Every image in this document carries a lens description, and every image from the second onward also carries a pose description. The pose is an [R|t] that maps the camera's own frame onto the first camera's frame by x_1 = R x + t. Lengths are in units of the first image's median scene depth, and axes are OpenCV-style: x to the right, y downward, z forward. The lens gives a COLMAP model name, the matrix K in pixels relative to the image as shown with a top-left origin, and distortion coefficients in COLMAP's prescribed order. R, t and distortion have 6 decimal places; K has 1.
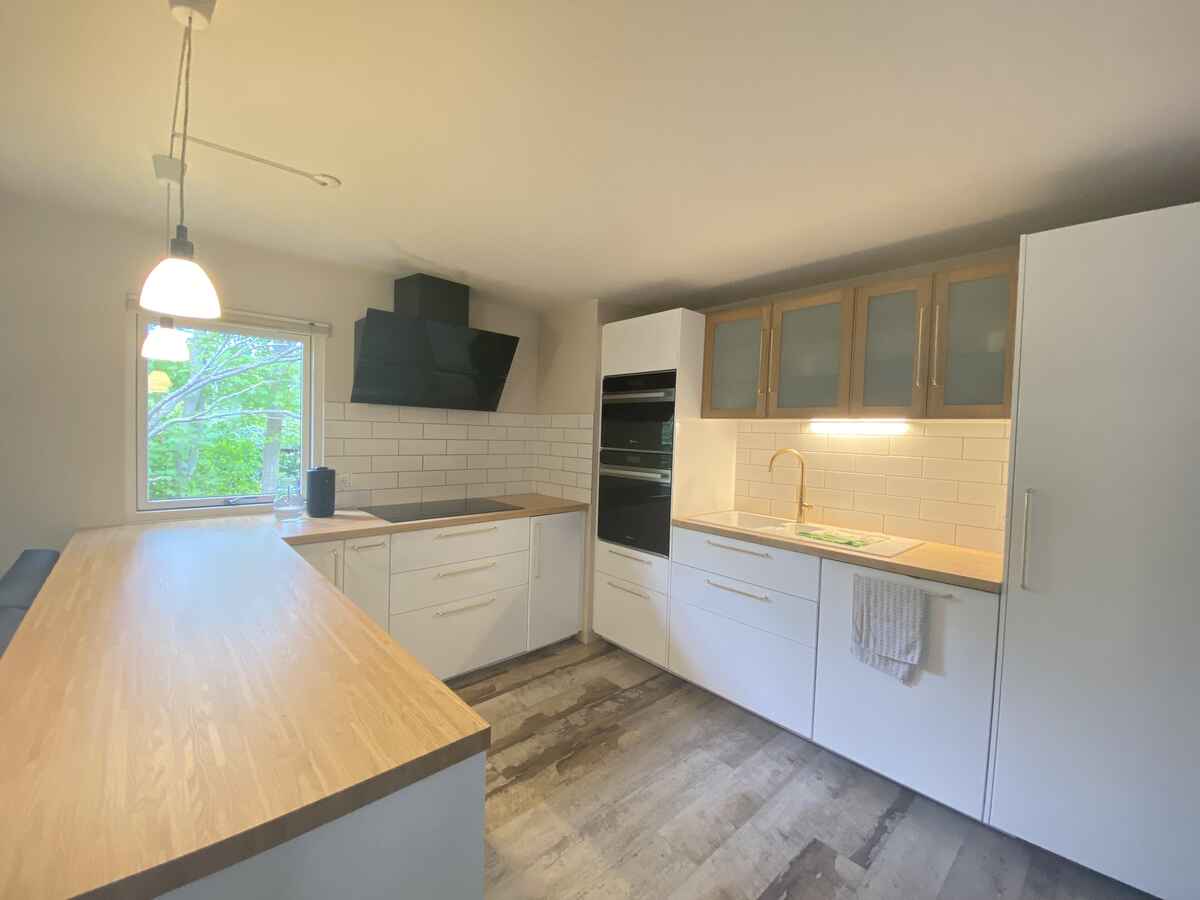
lens RADIAL K [[488.0, 0, 583.0], [0, 488.0, 453.4], [0, 0, 1]] dist [-0.004149, -0.006431]
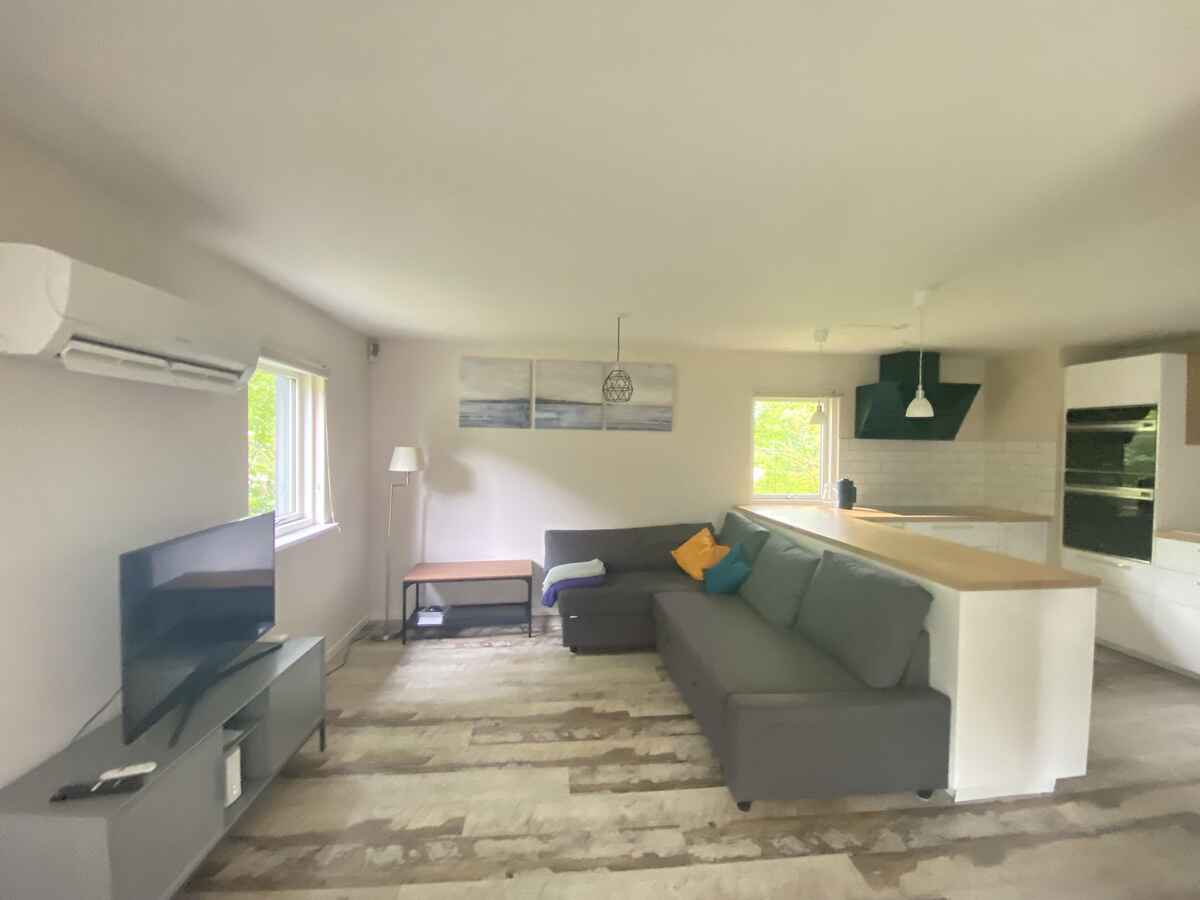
lens RADIAL K [[488.0, 0, 604.0], [0, 488.0, 448.0], [0, 0, 1]] dist [-0.004149, -0.006431]
pose [[0.803514, -0.008582, -0.595224, -0.171565], [-0.017196, 0.999144, -0.037619, -0.000216], [0.595038, 0.040462, 0.802679, -0.649829]]
